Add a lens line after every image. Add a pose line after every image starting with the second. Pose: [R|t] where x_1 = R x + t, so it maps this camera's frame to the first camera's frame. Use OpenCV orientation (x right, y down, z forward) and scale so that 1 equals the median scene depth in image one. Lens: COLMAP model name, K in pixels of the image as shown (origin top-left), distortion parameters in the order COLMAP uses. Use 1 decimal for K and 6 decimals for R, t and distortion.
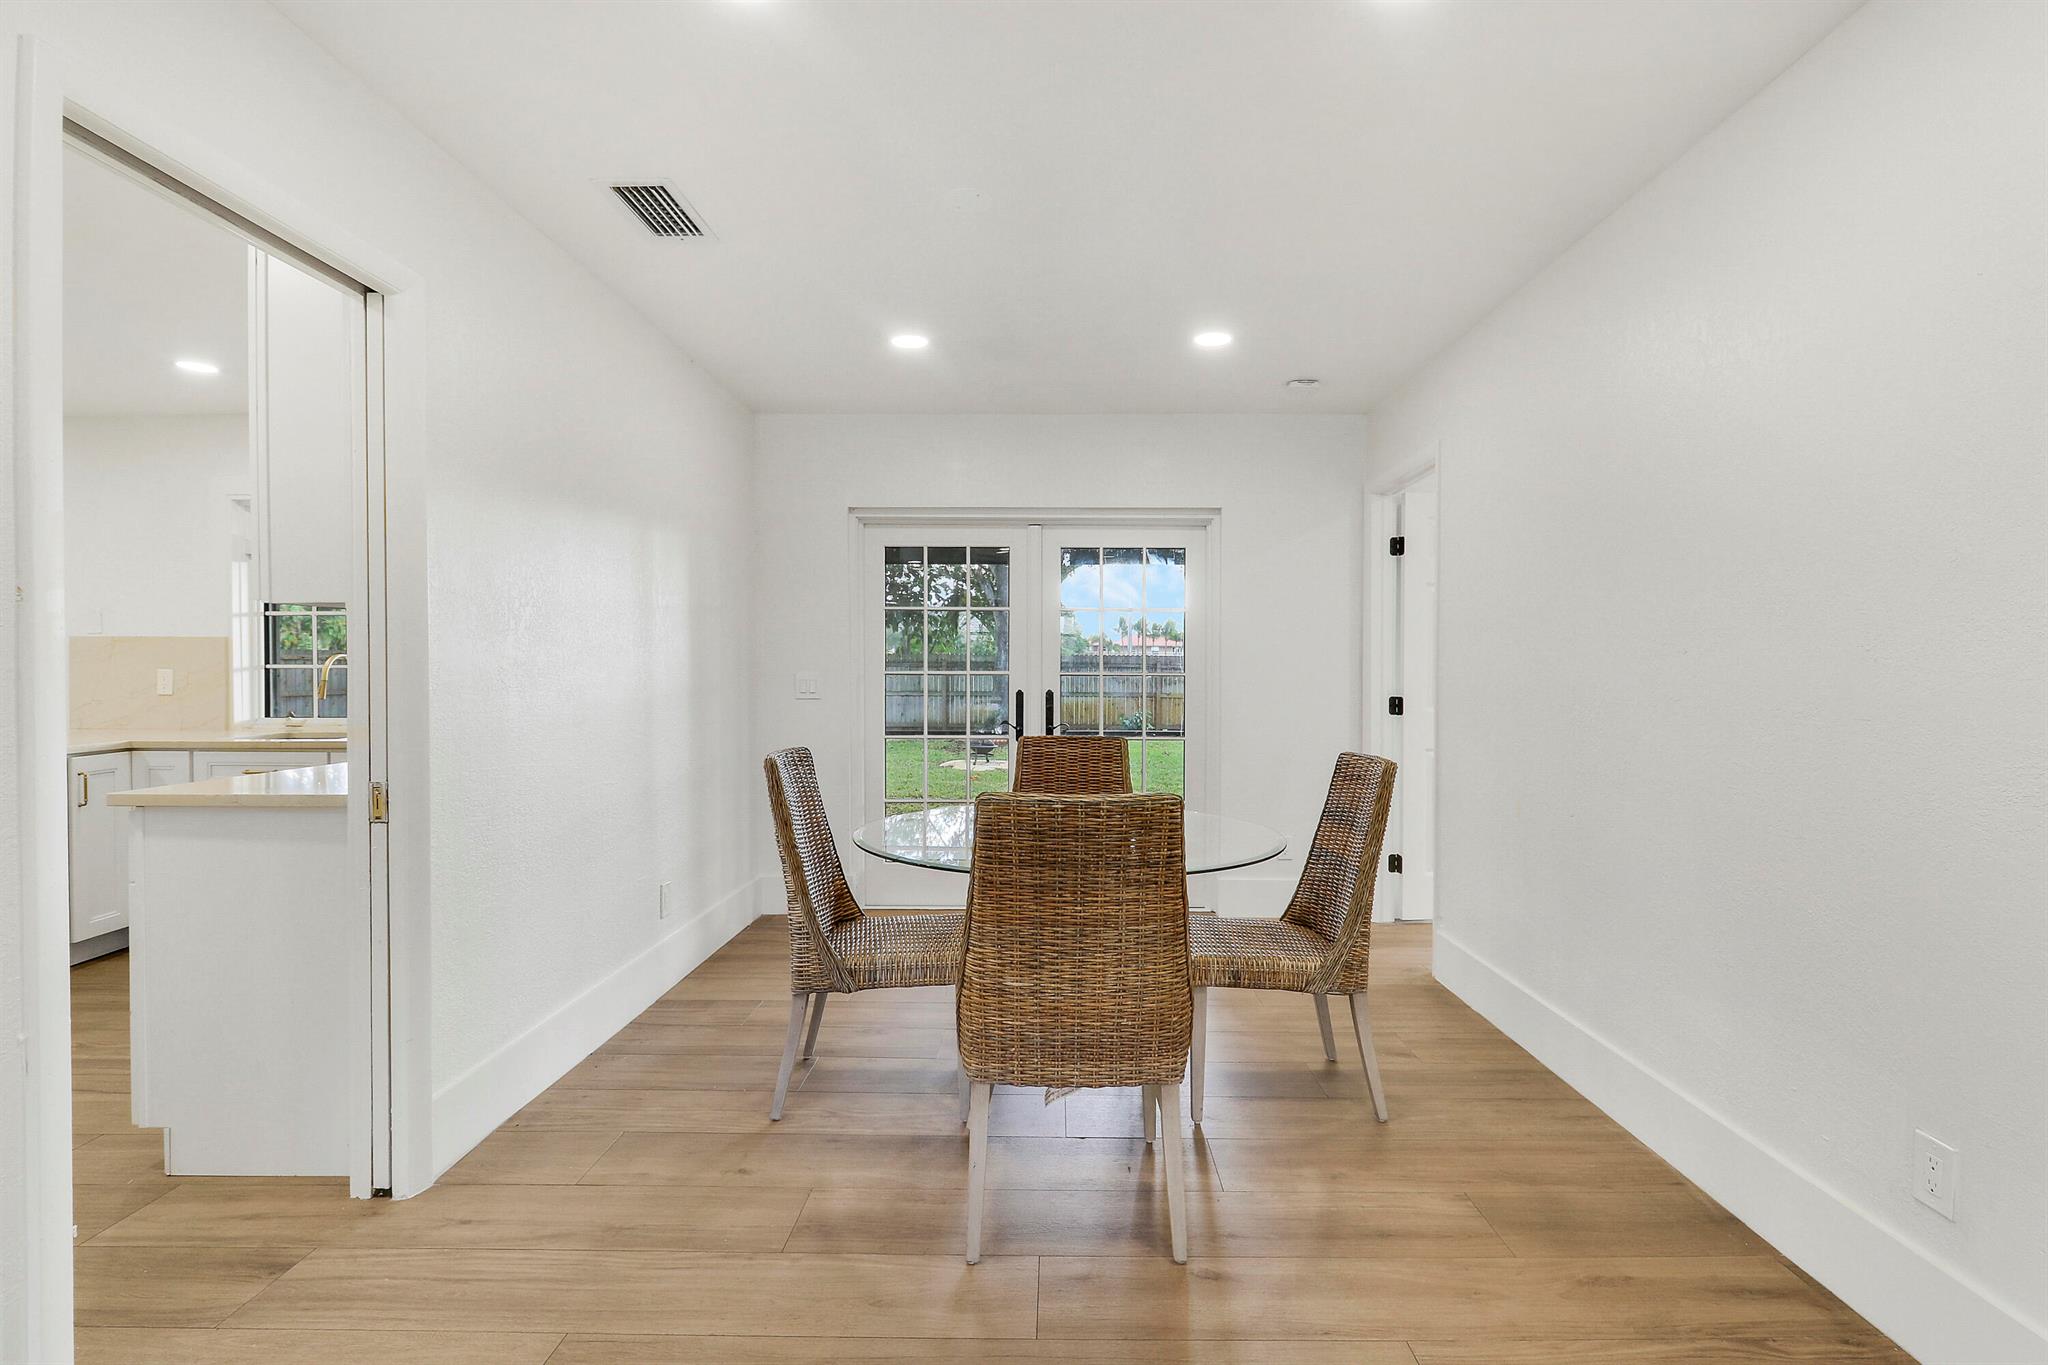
lens RADIAL K [[947.1, 0, 1042.5], [0, 947.1, 688.5], [0, 0, 1]] dist [0.011691, -0.019656]
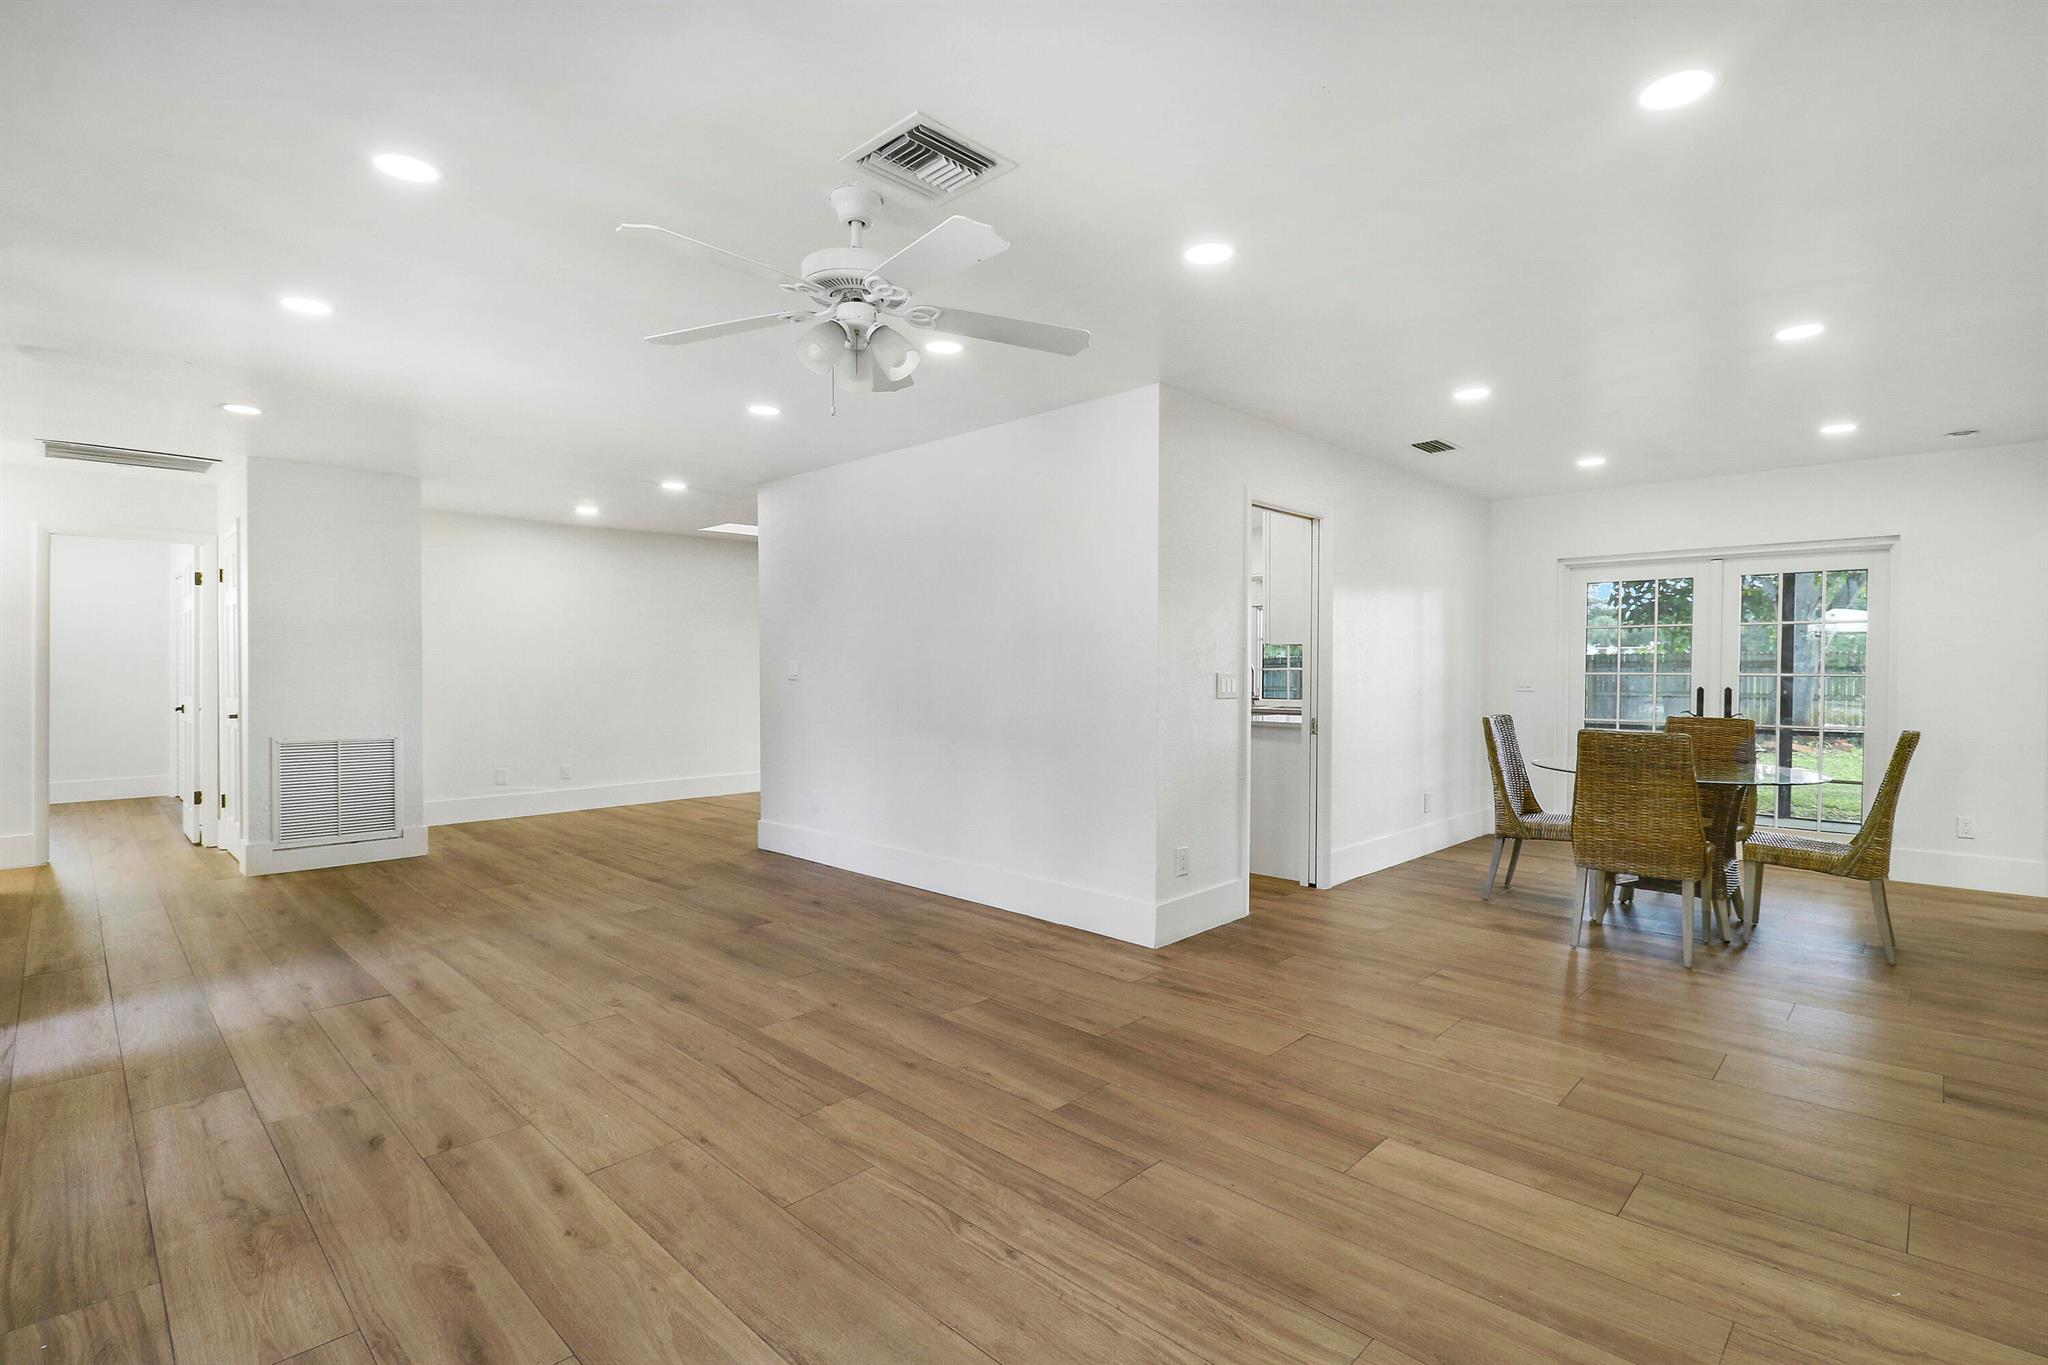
lens RADIAL K [[947.1, 0, 1042.5], [0, 947.1, 688.5], [0, 0, 1]] dist [0.011691, -0.019656]
pose [[0.729004, 0.012957, -0.684387, 0.357513], [-0.013229, 0.999901, 0.004838, 0.016003], [0.684382, 0.005527, 0.729103, -0.976895]]
